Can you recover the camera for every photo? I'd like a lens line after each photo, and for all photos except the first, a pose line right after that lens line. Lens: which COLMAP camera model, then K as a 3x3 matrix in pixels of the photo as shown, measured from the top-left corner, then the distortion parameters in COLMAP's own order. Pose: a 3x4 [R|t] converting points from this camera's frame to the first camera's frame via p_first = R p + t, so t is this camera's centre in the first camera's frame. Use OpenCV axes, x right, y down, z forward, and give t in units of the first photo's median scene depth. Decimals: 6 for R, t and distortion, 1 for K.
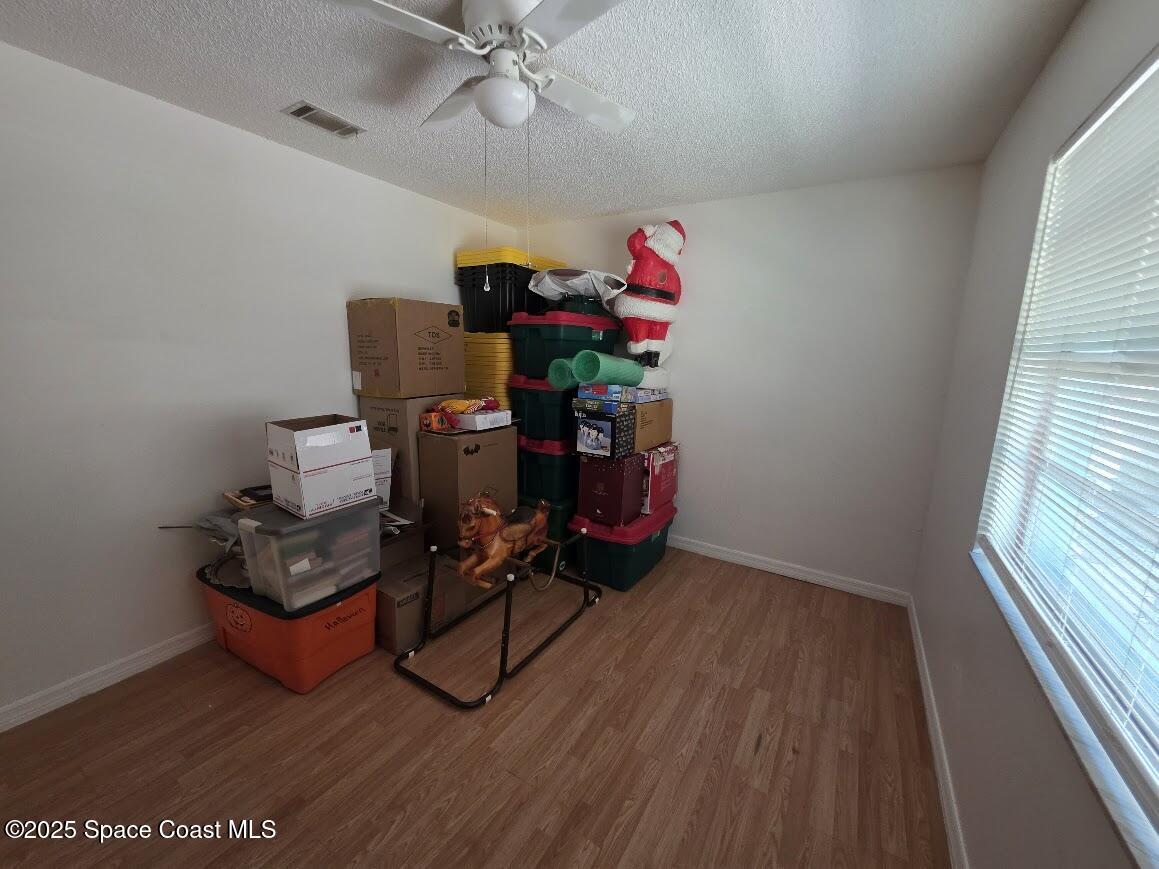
lens RADIAL K [[466.0, 0, 575.0], [0, 466.0, 432.2], [0, 0, 1]] dist [-0.001896, 0.000485]
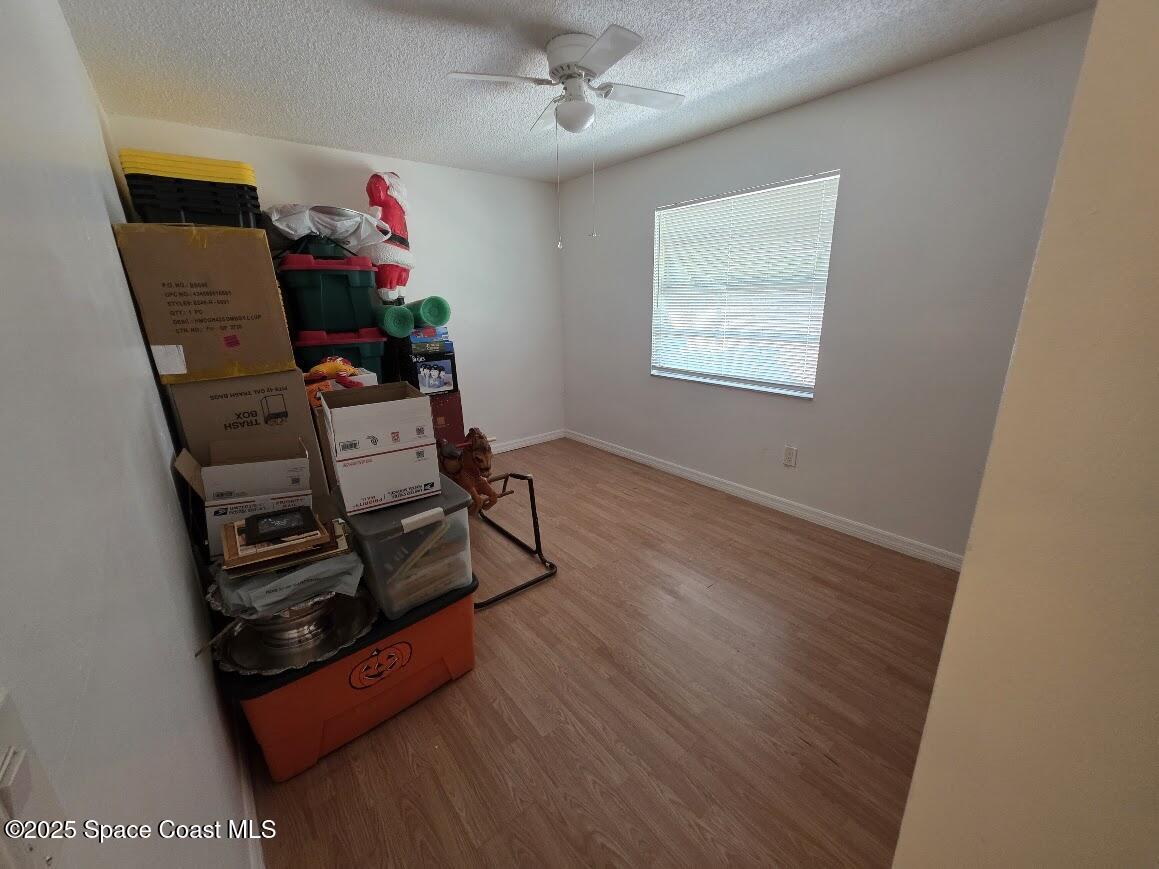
lens RADIAL K [[466.0, 0, 578.6], [0, 466.0, 441.6], [0, 0, 1]] dist [-0.001896, 0.000485]
pose [[0.326867, -0.310180, 0.892719, -0.900668], [0.197955, 0.946122, 0.256254, -0.061161], [-0.924106, 0.092957, 0.370658, 0.288012]]
